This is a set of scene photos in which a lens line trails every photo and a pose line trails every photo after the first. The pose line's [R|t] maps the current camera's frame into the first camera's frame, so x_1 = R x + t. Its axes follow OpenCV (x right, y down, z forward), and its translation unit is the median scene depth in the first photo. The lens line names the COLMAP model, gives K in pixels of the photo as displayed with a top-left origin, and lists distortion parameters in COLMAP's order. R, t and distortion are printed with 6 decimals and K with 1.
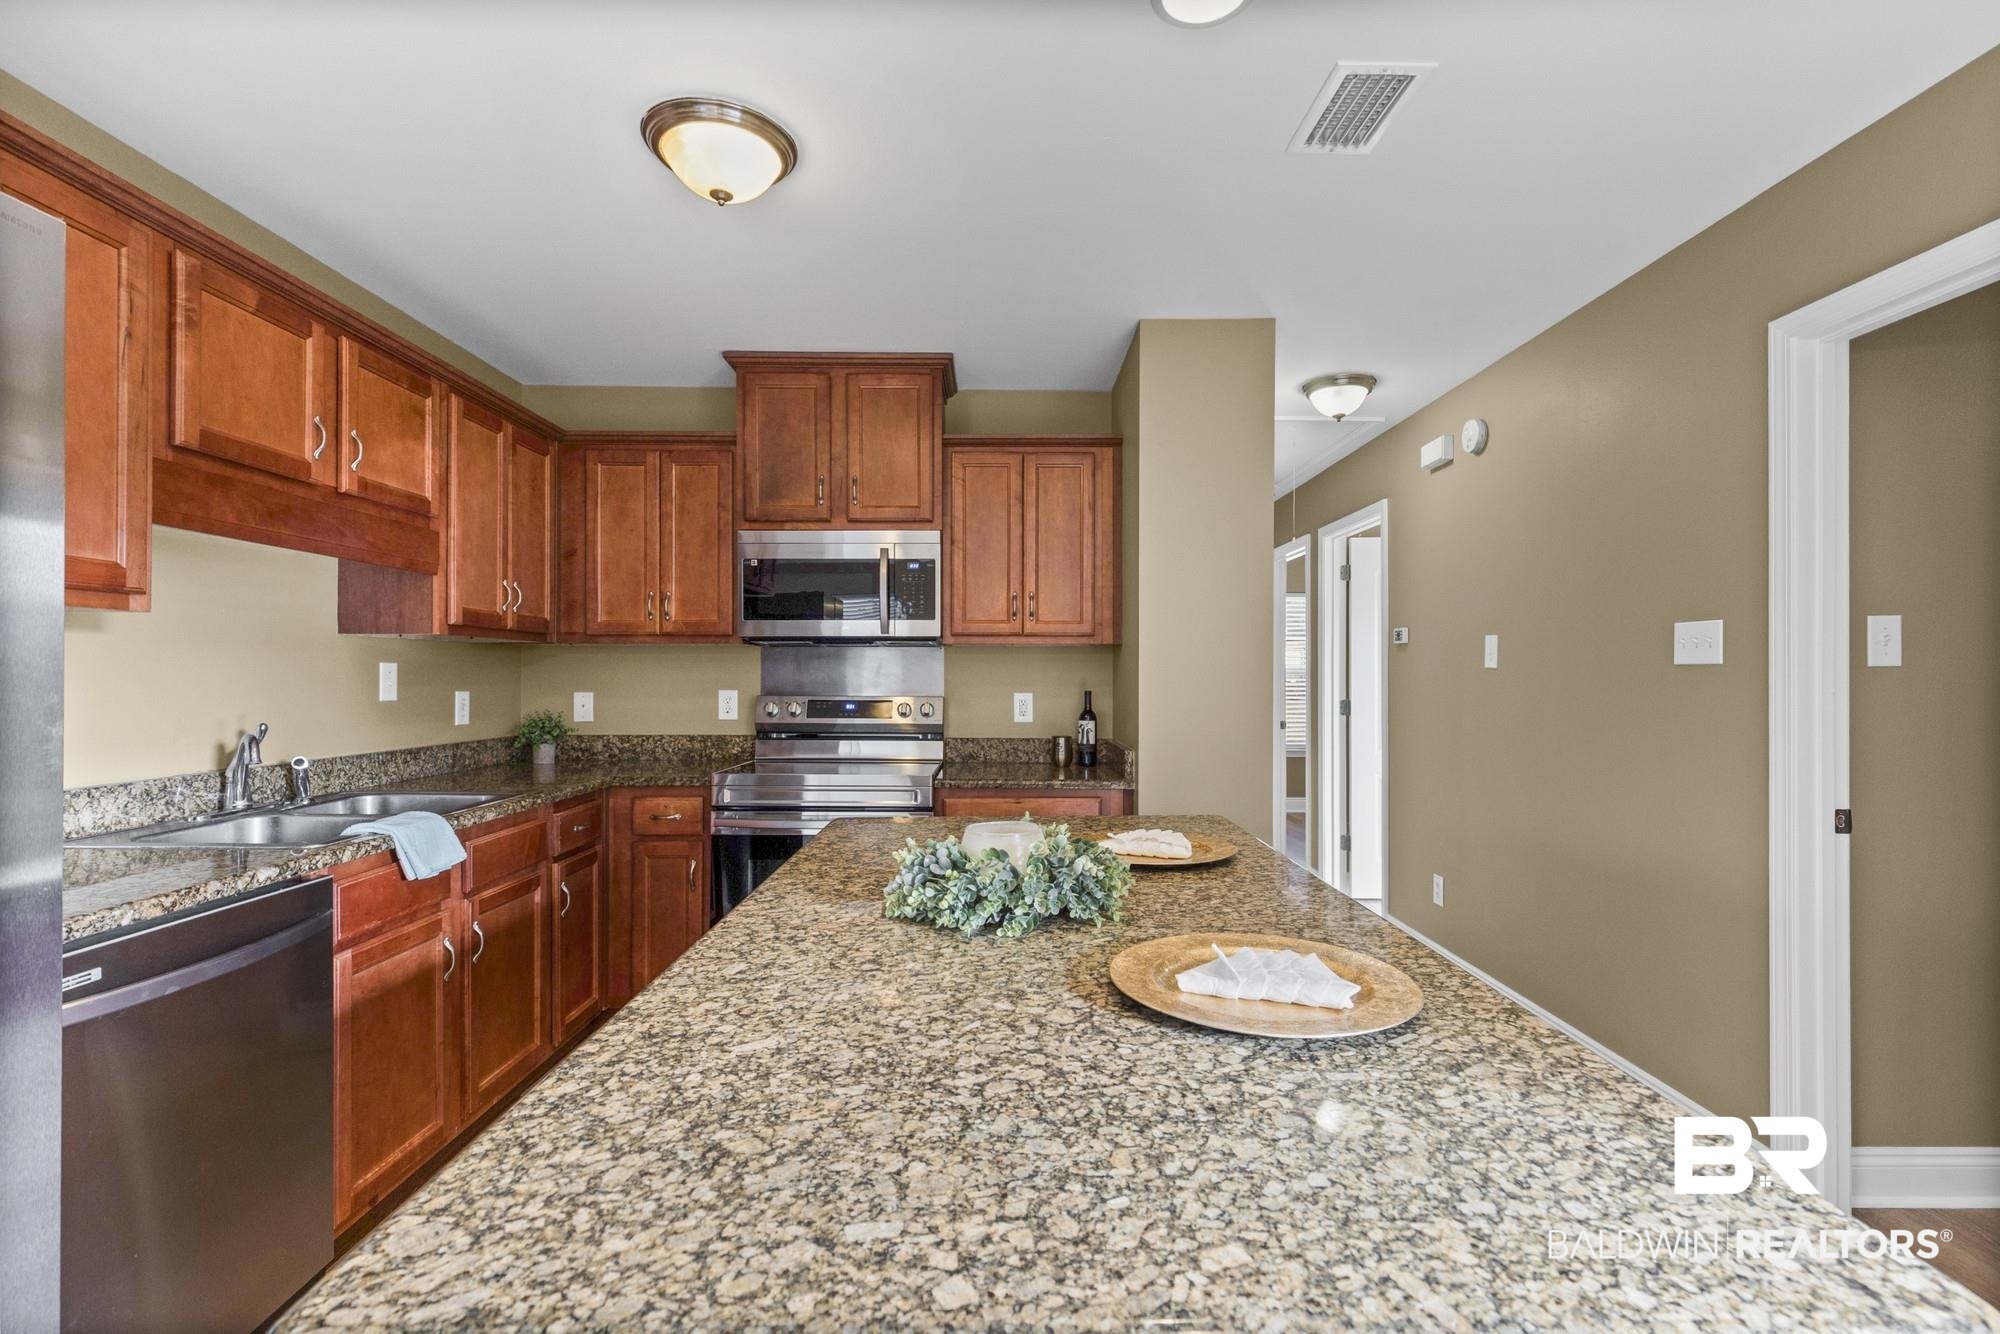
lens RADIAL K [[920.7, 0, 998.9], [0, 920.7, 672.1], [0, 0, 1]] dist [0.002062, 0.000173]
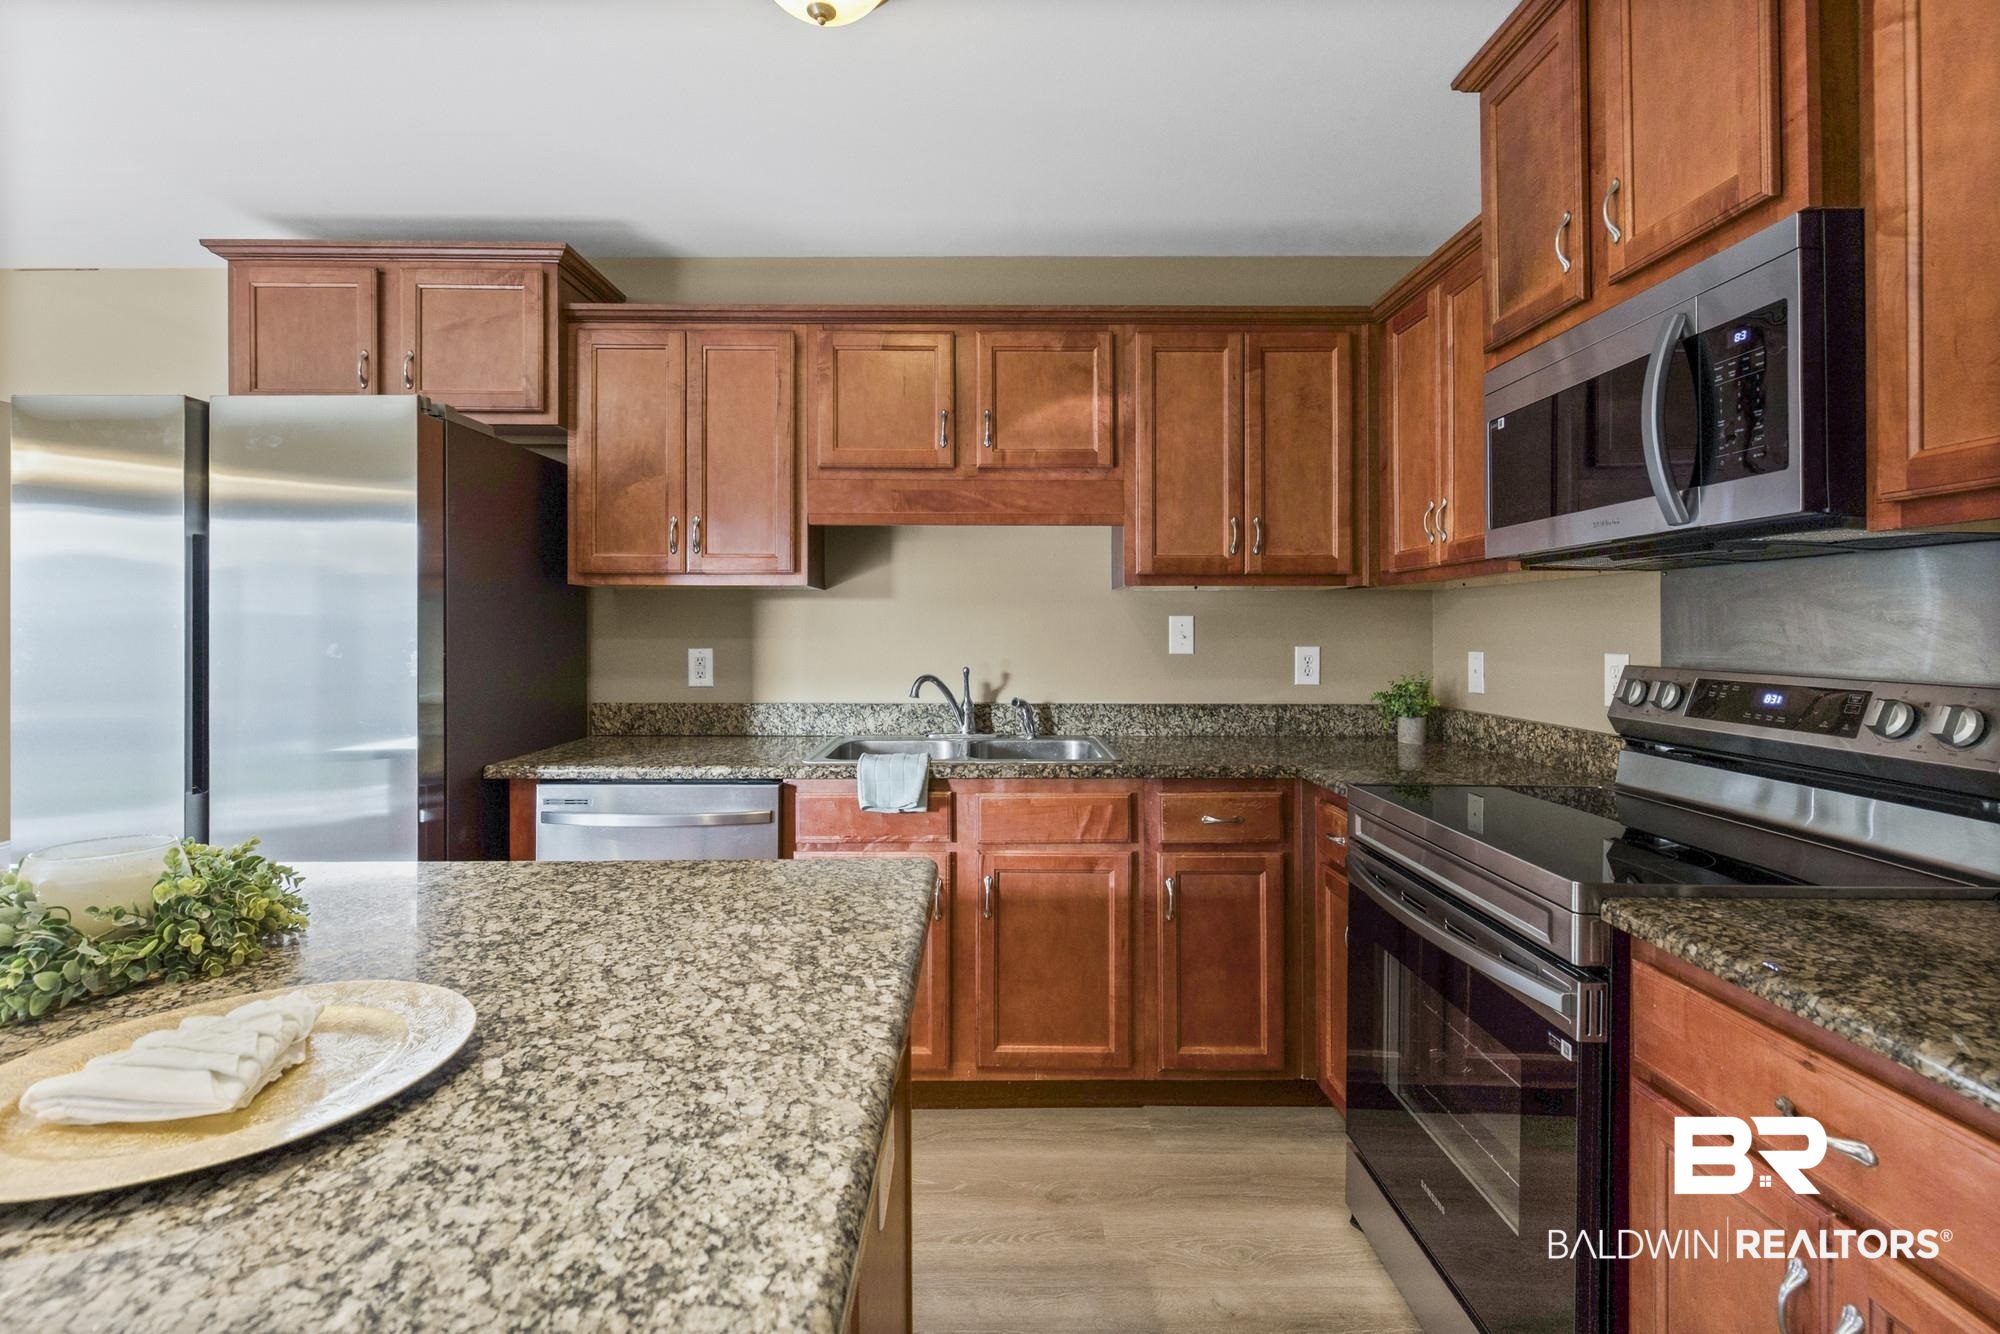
lens RADIAL K [[920.7, 0, 986.4], [0, 920.7, 625.5], [0, 0, 1]] dist [0.002062, 0.000173]
pose [[-0.013948, -0.005446, -0.999888, 0.327450], [0.004871, 0.999973, -0.005514, 0.004760], [0.999891, -0.004947, -0.013921, 0.777654]]
